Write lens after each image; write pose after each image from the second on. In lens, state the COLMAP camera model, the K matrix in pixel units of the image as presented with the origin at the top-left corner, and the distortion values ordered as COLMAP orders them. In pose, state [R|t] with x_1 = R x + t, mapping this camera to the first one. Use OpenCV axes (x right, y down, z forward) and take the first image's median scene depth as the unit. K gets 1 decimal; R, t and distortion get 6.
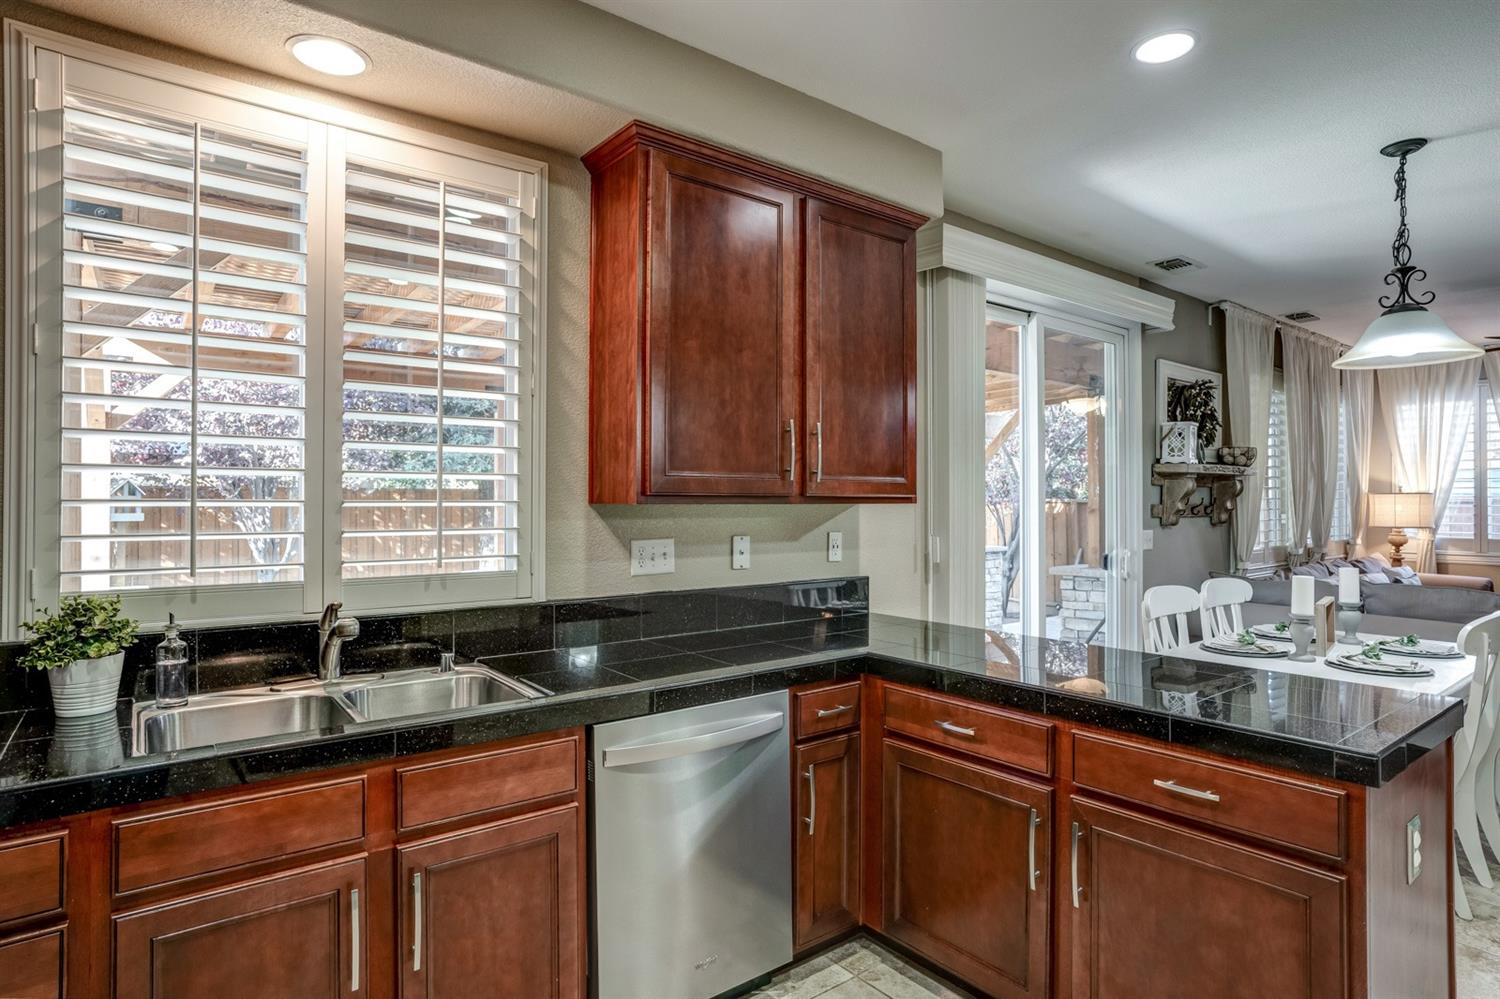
lens RADIAL K [[818.3, 0, 751.3], [0, 818.3, 494.2], [0, 0, 1]] dist [-0.004804, 0.000196]
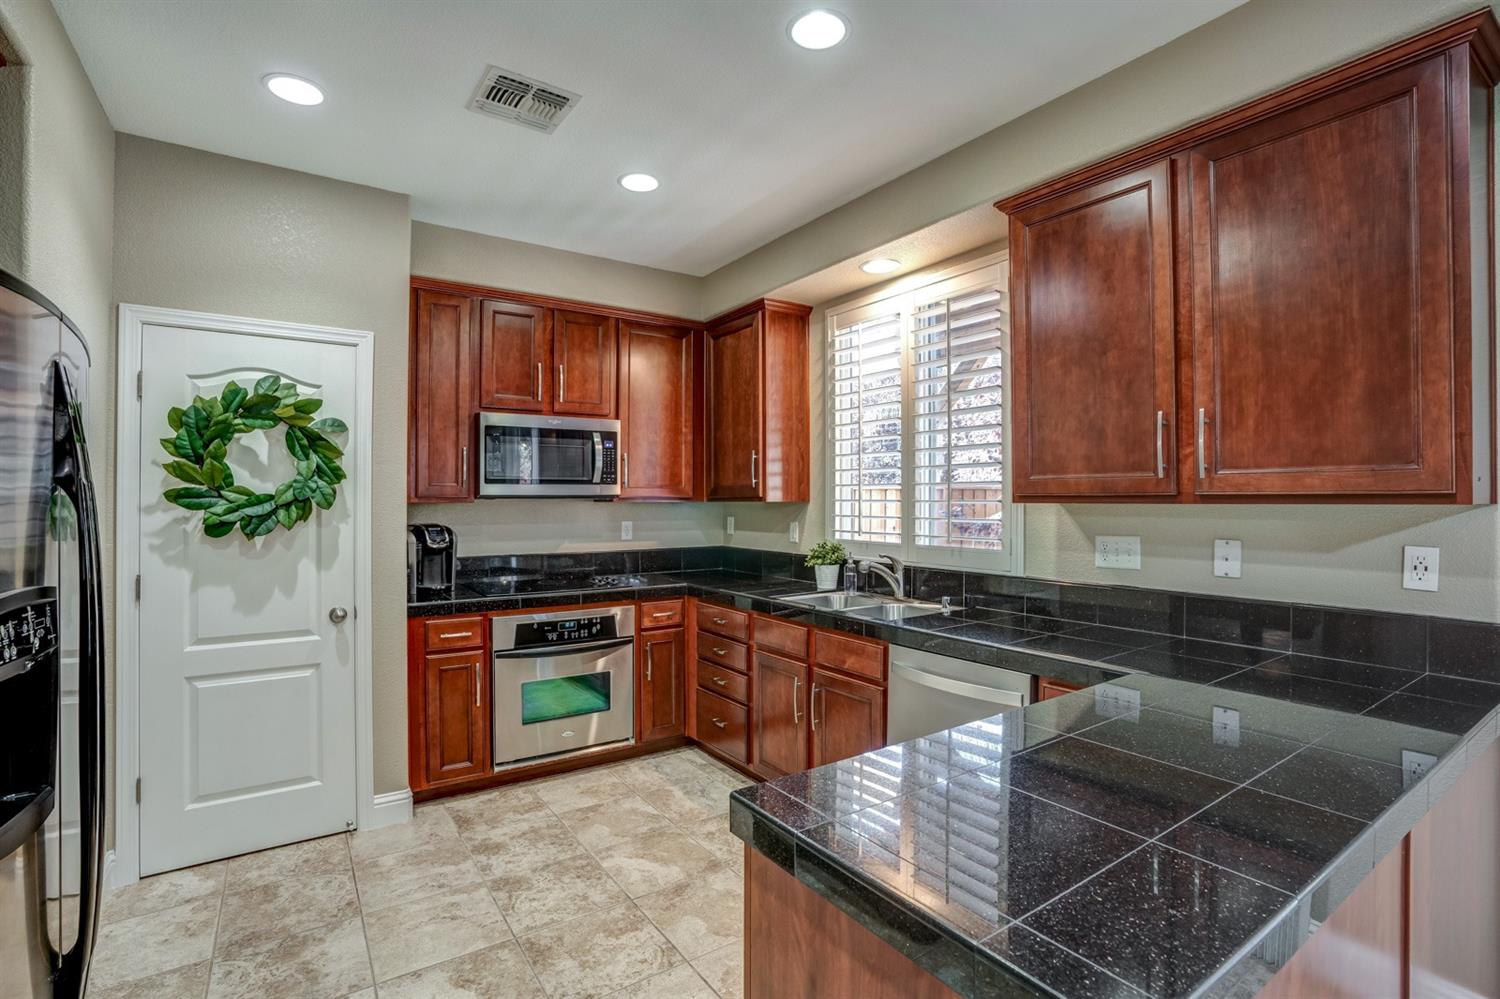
lens RADIAL K [[708.7, 0, 755.0], [0, 708.7, 494.9], [0, 0, 1]] dist [-0.063988, 0.028025]
pose [[-0.062474, -0.006321, -0.998027, 0.870207], [0.010827, 0.999917, -0.007010, 0.002458], [0.997988, -0.011243, -0.062401, 0.613334]]
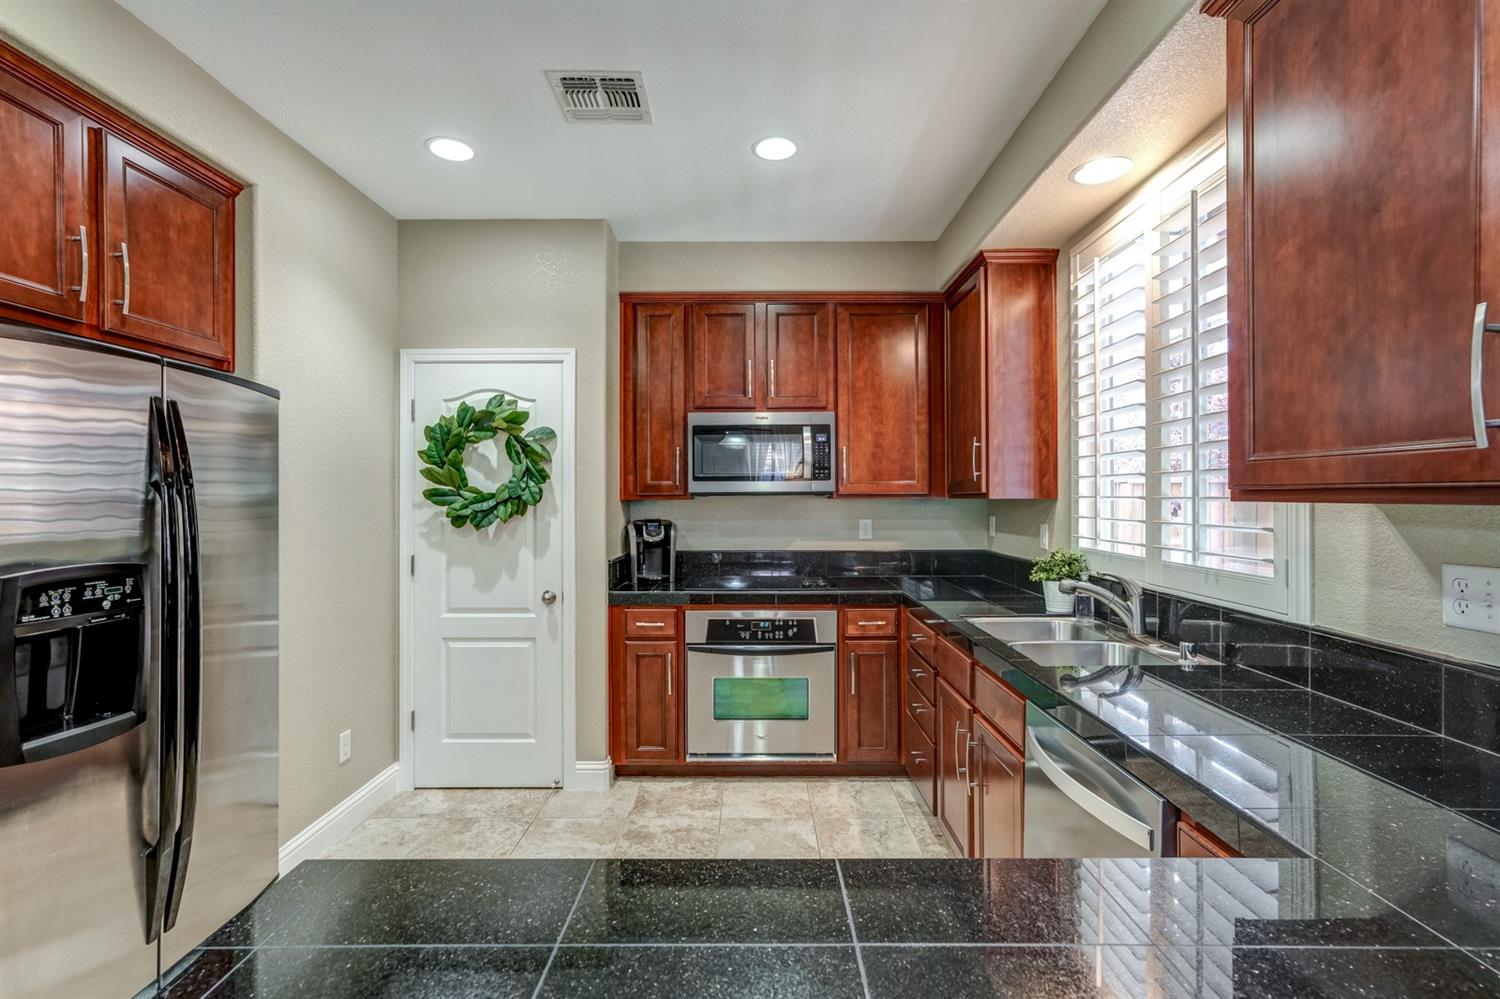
lens RADIAL K [[690.1, 0, 749.7], [0, 690.1, 492.7], [0, 0, 1]] dist [-0.013793, 0.021979]
pose [[-0.622110, -0.001893, -0.782928, 0.575703], [0.011441, 0.999868, -0.011508, 0.005443], [0.782846, -0.016117, -0.622006, 0.952314]]
